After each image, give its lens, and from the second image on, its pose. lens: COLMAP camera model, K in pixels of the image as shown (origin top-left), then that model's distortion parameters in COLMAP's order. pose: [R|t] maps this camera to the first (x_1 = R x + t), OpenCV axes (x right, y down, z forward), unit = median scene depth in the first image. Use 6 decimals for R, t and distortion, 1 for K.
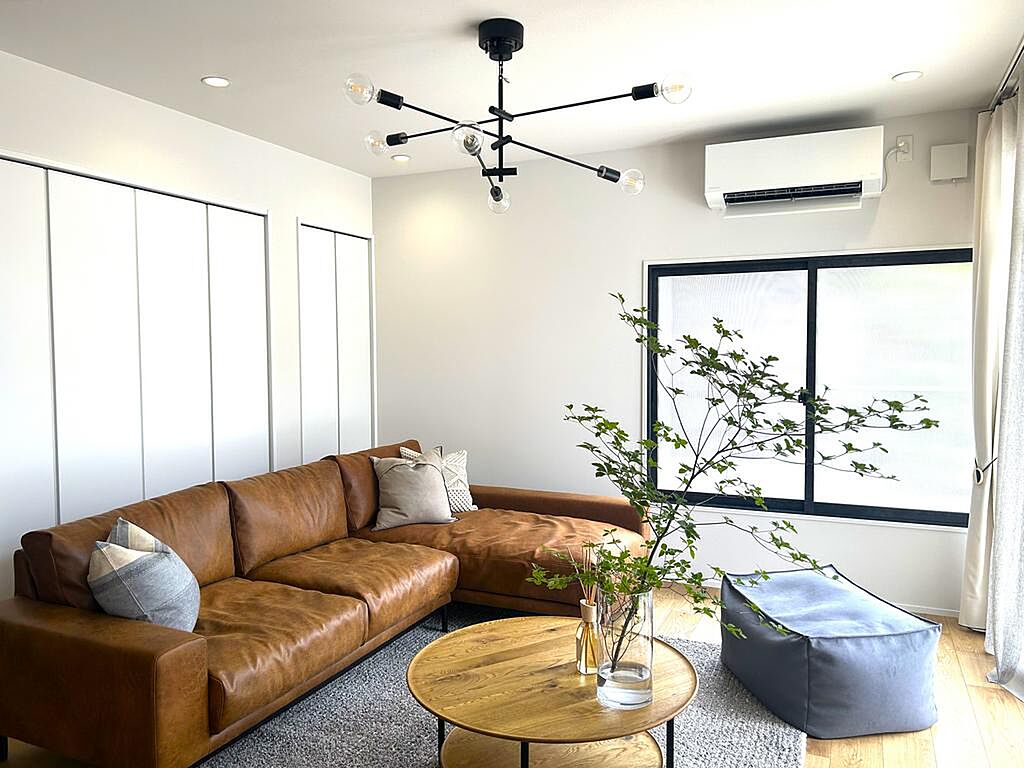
lens RADIAL K [[765.5, 0, 515.2], [0, 765.5, 386.5], [0, 0, 1]] dist [0.052198, -0.059473]
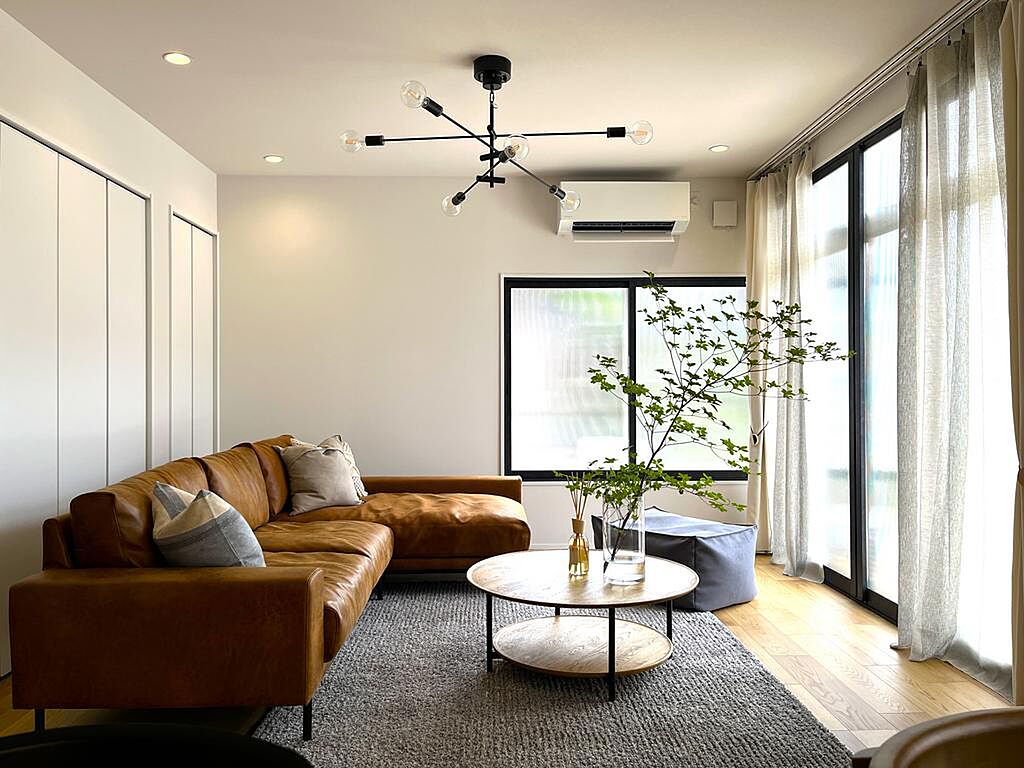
lens RADIAL K [[778.7, 0, 510.7], [0, 778.7, 384.6], [0, 0, 1]] dist [0.041672, -0.030437]
pose [[0.900247, 0.003566, 0.435366, -0.420593], [0.021037, 0.998442, -0.051678, 0.083859], [-0.434872, 0.055682, 0.898769, -0.074639]]
